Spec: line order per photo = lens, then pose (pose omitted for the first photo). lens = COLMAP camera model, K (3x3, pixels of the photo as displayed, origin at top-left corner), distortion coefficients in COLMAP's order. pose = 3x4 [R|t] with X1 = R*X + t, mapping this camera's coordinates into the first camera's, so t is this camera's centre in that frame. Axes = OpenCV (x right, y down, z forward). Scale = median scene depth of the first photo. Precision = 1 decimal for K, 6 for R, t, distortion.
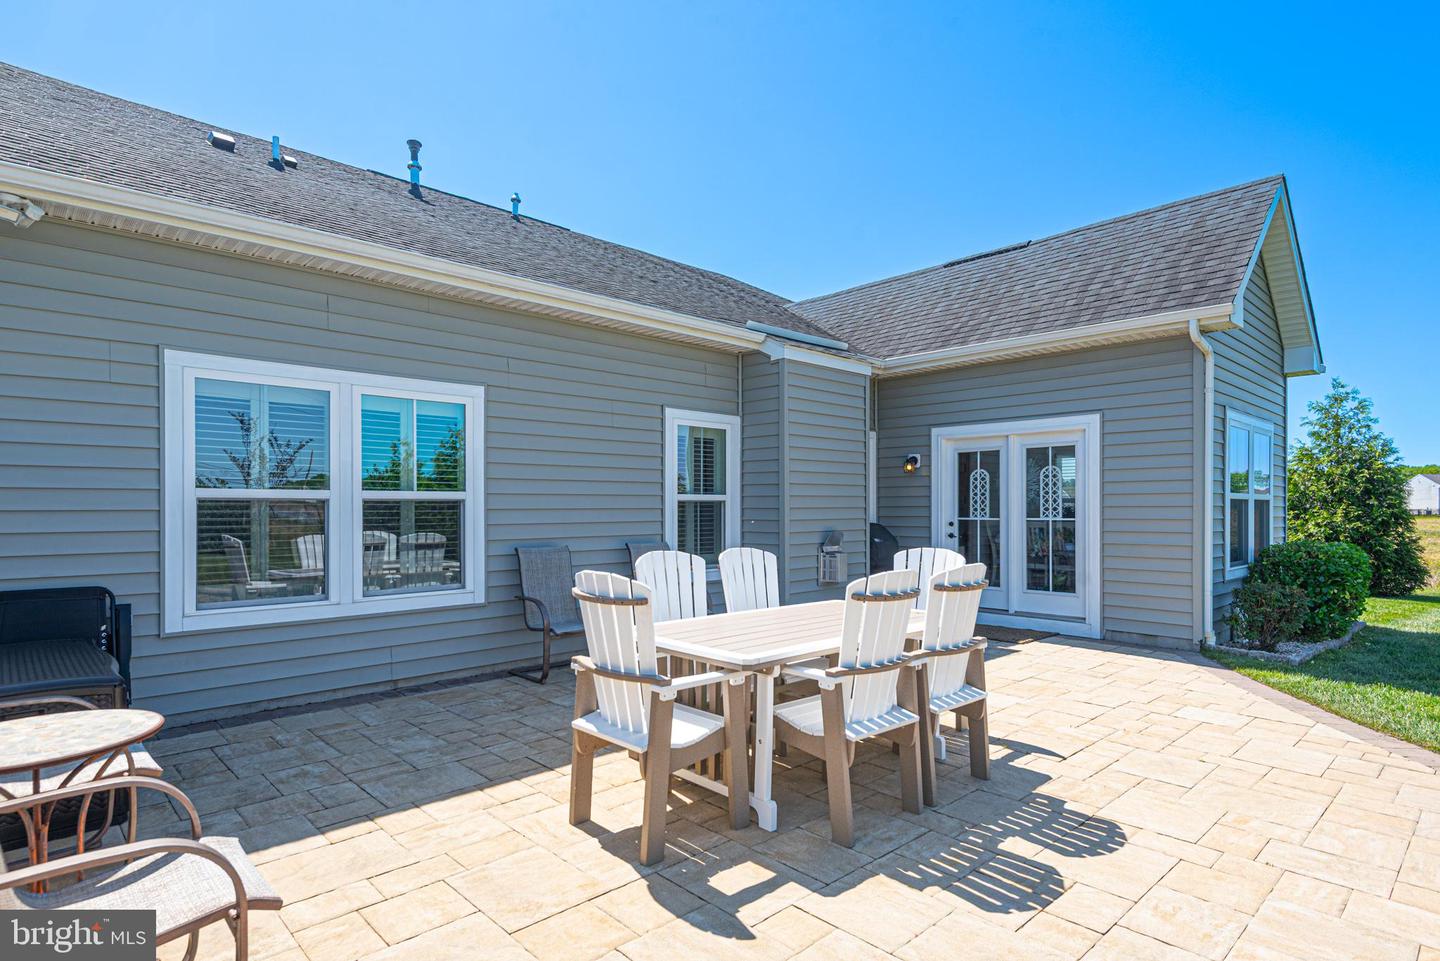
lens RADIAL K [[750.3, 0, 721.1], [0, 750.3, 494.4], [0, 0, 1]] dist [0.037362, -0.028234]
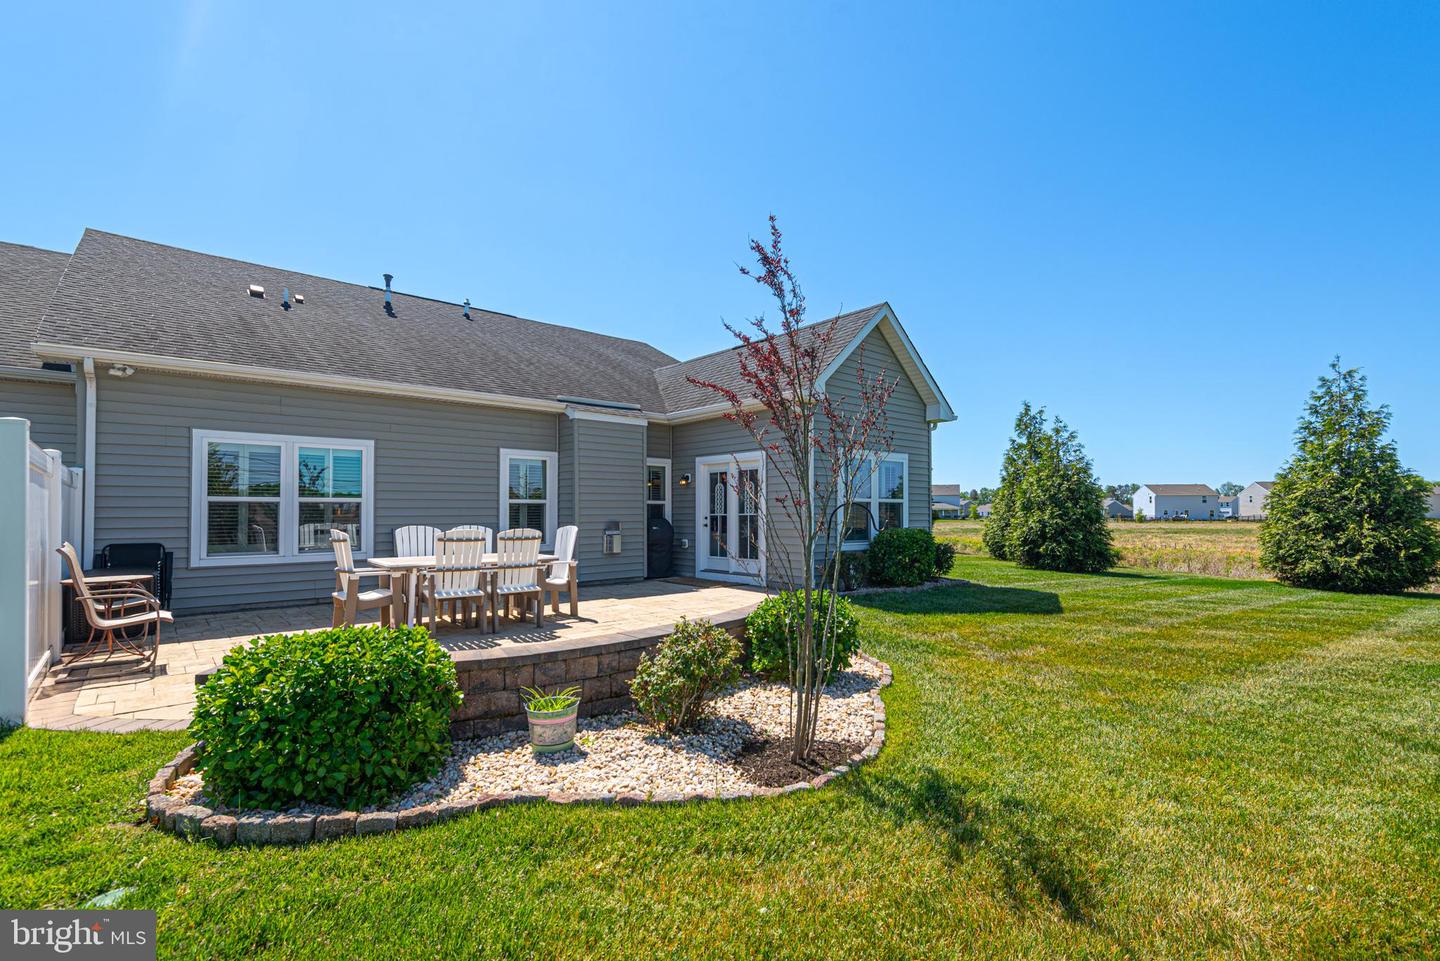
lens RADIAL K [[655.2, 0, 720.0], [0, 655.2, 480.5], [0, 0, 1]] dist [0.030657, -0.019645]
pose [[0.998943, -0.003318, -0.045856, 0.483486], [0.001839, 0.999478, -0.032250, 0.006065], [0.045939, 0.032132, 0.998427, -0.451179]]
